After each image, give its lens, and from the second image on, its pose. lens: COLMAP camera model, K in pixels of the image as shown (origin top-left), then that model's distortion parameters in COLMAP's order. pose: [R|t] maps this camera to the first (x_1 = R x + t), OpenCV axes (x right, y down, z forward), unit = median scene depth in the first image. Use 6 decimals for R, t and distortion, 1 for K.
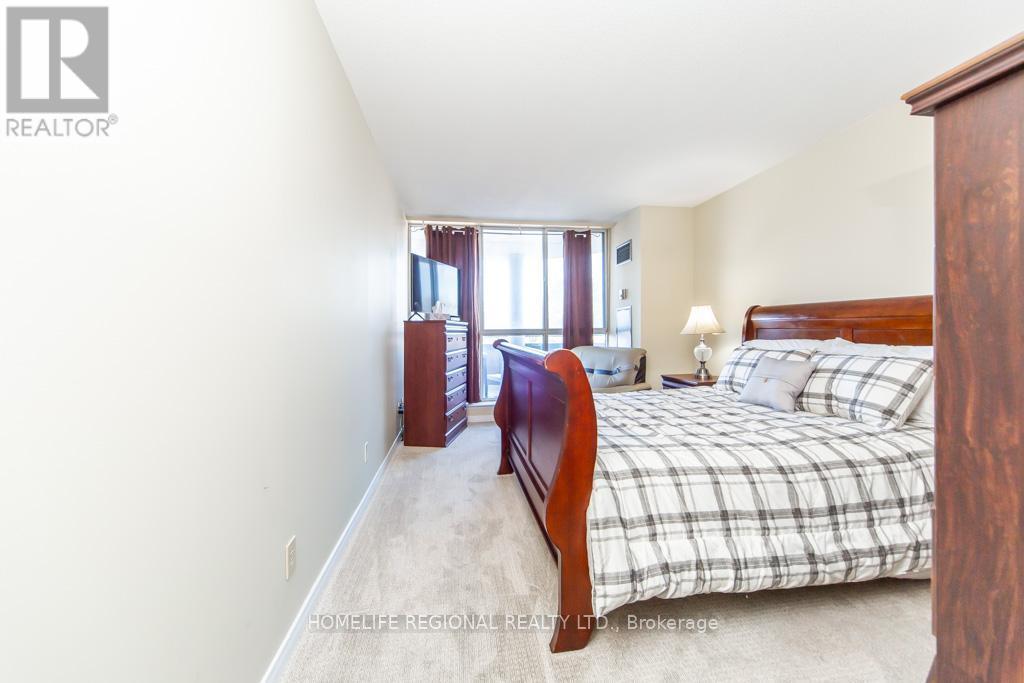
lens RADIAL K [[391.8, 0, 510.6], [0, 391.8, 332.3], [0, 0, 1]] dist [-0.000327, -0.000015]
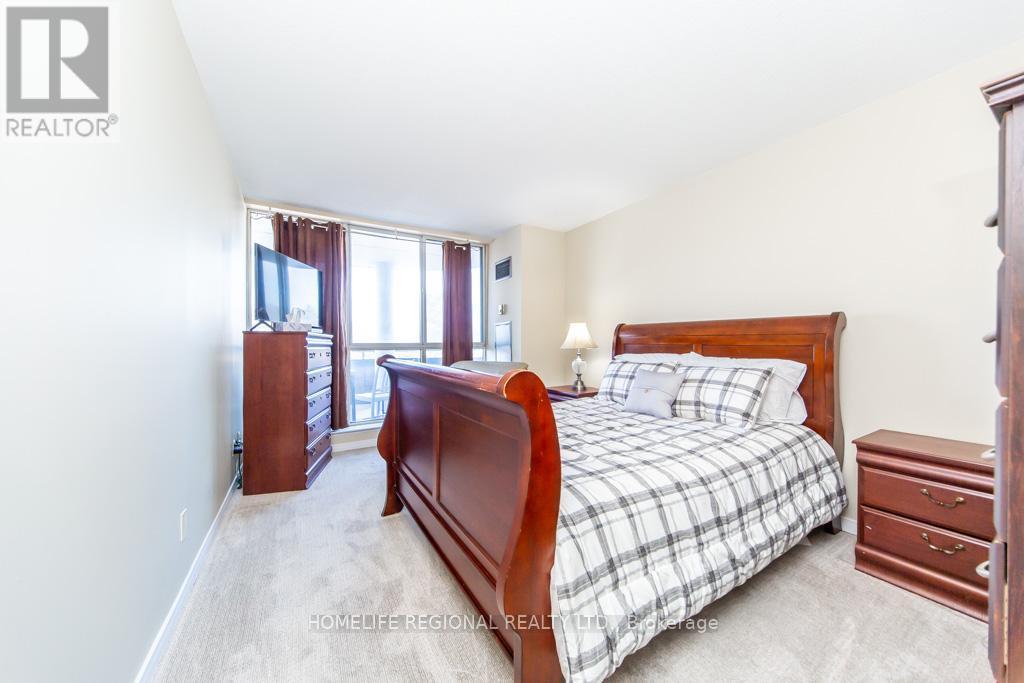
lens RADIAL K [[356.1, 0, 509.4], [0, 356.1, 347.3], [0, 0, 1]] dist [0.000431, -0.000030]
pose [[0.919024, 0.001832, 0.394198, -0.077907], [-0.002825, 0.999994, 0.001937, -0.000908], [-0.394192, -0.002894, 0.919023, 0.178710]]
